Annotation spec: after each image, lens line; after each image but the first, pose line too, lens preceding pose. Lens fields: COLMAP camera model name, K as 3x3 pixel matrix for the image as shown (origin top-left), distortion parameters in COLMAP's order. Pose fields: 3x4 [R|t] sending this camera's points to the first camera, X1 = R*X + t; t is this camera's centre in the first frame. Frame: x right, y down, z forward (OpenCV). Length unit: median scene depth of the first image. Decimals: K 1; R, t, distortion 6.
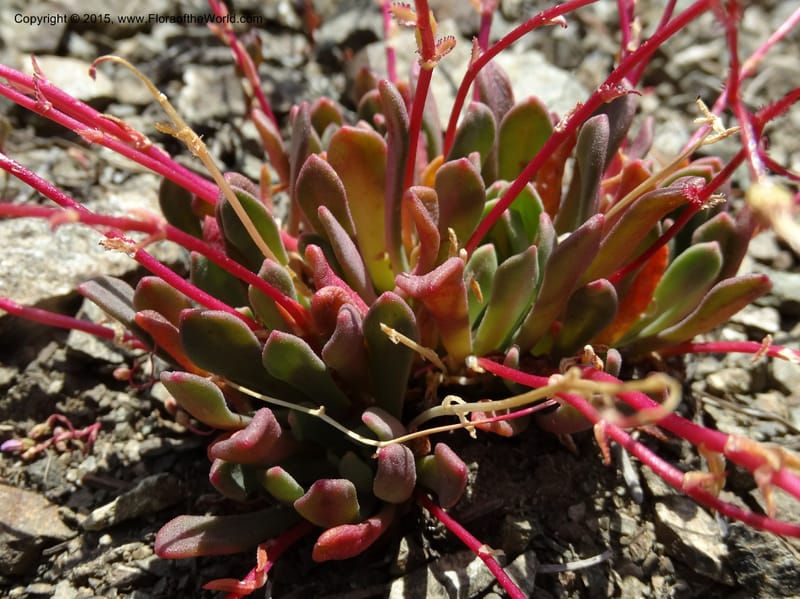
lens RADIAL K [[854.4, 0, 403.6], [0, 854.4, 305.1], [0, 0, 1]] dist [0.006991, 0.000000]
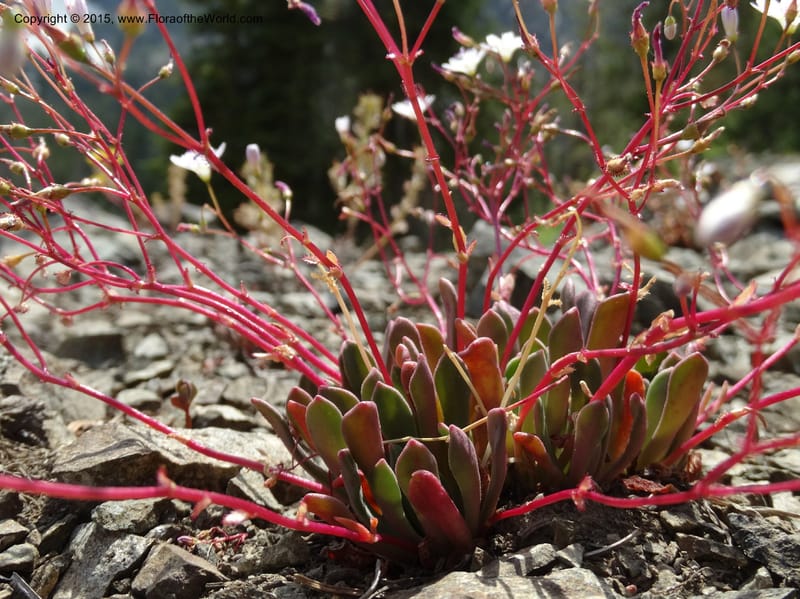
lens RADIAL K [[854.4, 0, 399.7], [0, 854.4, 293.9], [0, 0, 1]] dist [0.006991, 0.000000]
pose [[0.993908, -0.096463, -0.053315, -0.012807], [0.037032, 0.747886, -0.662794, 0.804274], [0.103809, 0.656782, 0.746901, -0.231624]]
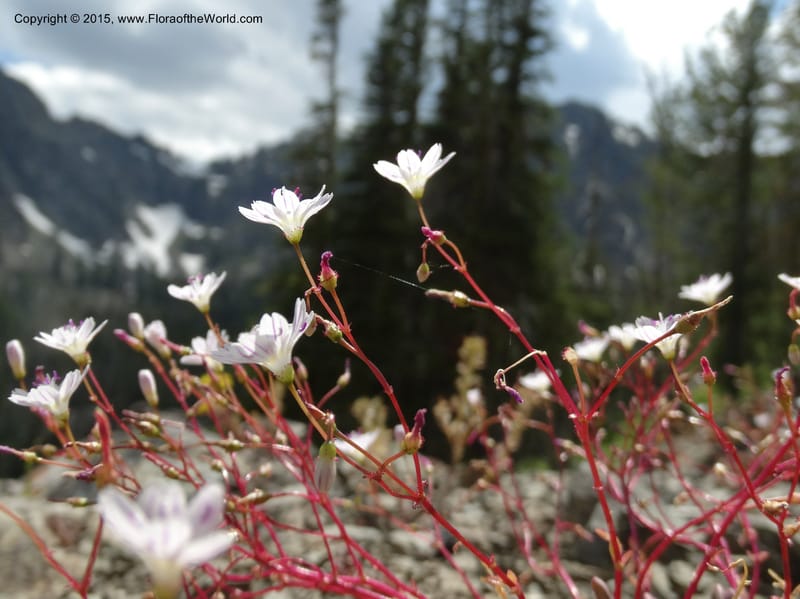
lens RADIAL K [[854.4, 0, 401.7], [0, 854.4, 294.9], [0, 0, 1]] dist [0.006991, 0.000000]
pose [[0.987251, -0.107923, -0.116996, -0.134816], [-0.034704, 0.571401, -0.819937, 0.835250], [0.155342, 0.813544, 0.560371, -0.541684]]
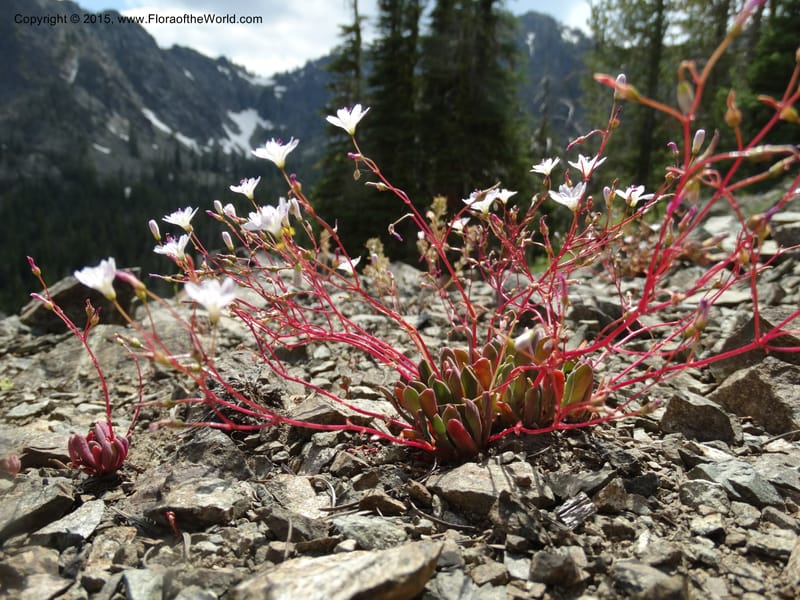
lens RADIAL K [[568.8, 0, 398.7], [0, 568.8, 297.4], [0, 0, 1]] dist [0.019158, -0.021883]
pose [[0.976868, -0.124407, -0.173932, 0.123872], [-0.024487, 0.742932, -0.668919, 1.132006], [0.212438, 0.657704, 0.722700, -0.783679]]
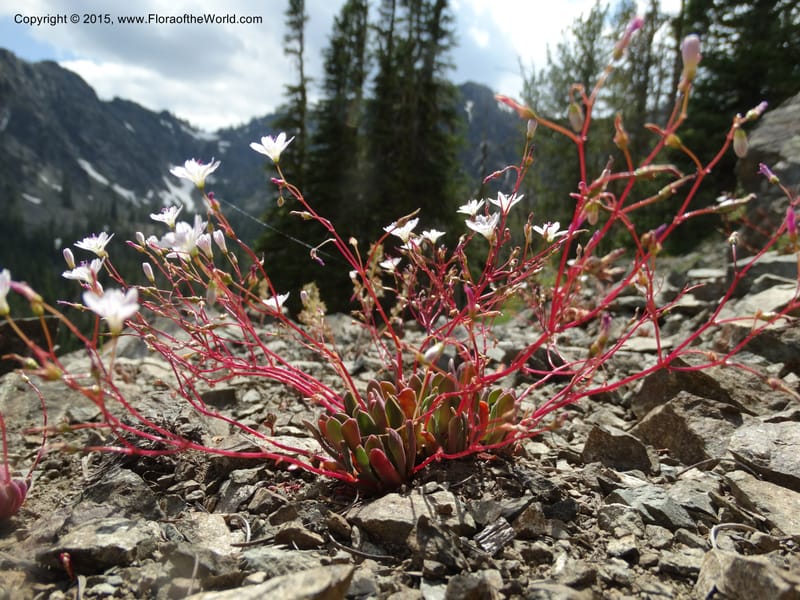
lens RADIAL K [[568.8, 0, 398.9], [0, 568.8, 303.4], [0, 0, 1]] dist [0.019158, -0.021883]
pose [[0.989495, -0.129701, -0.063852, 0.173573], [0.042482, 0.683054, -0.729132, 1.193366], [0.138183, 0.718760, 0.681388, -0.714607]]
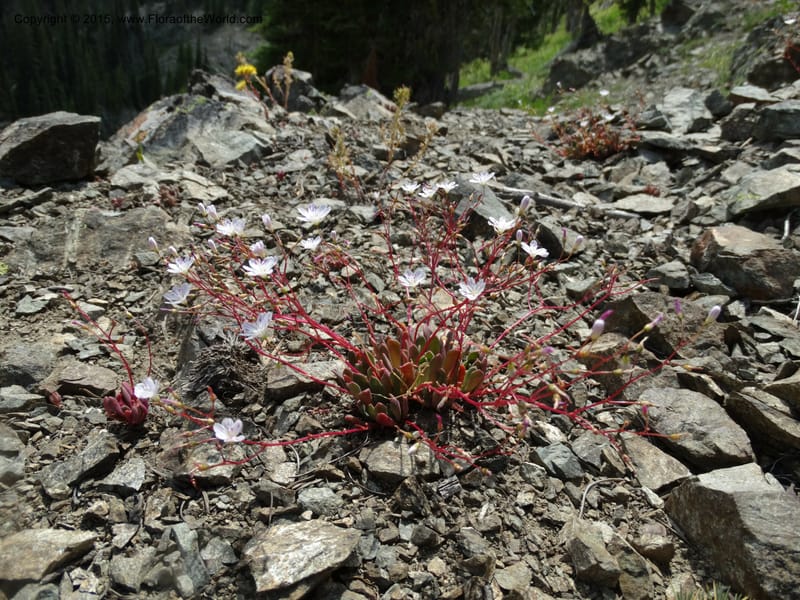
lens RADIAL K [[568.8, 0, 398.0], [0, 568.8, 298.1], [0, 0, 1]] dist [0.019158, -0.021883]
pose [[0.991623, -0.002025, -0.129147, 0.351464], [-0.045789, 0.929428, -0.366152, 0.676421], [0.120774, 0.368998, 0.921550, -1.817520]]
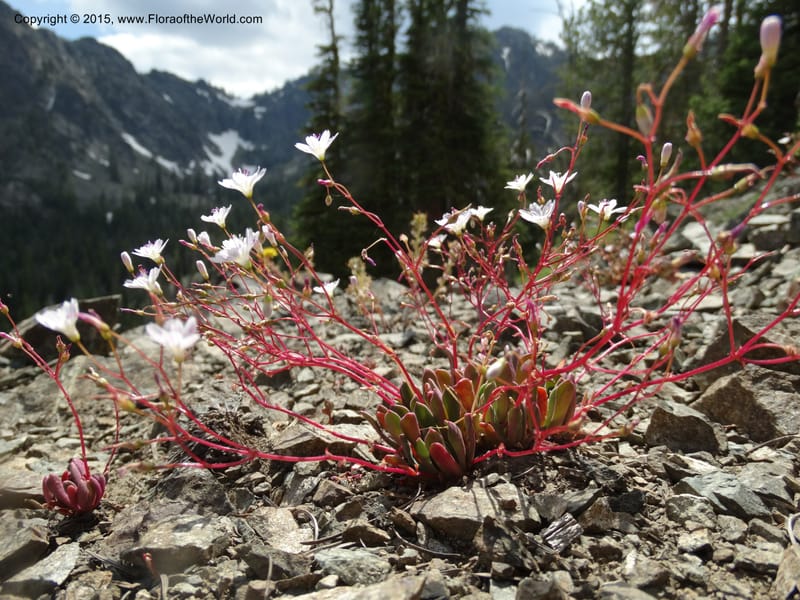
lens RADIAL K [[568.8, 0, 397.5], [0, 568.8, 296.6], [0, 0, 1]] dist [0.019158, -0.021883]
pose [[0.974661, -0.166451, -0.149431, 0.156345], [0.018067, 0.724435, -0.689107, 1.100866], [0.222956, 0.668946, 0.709085, -0.783906]]
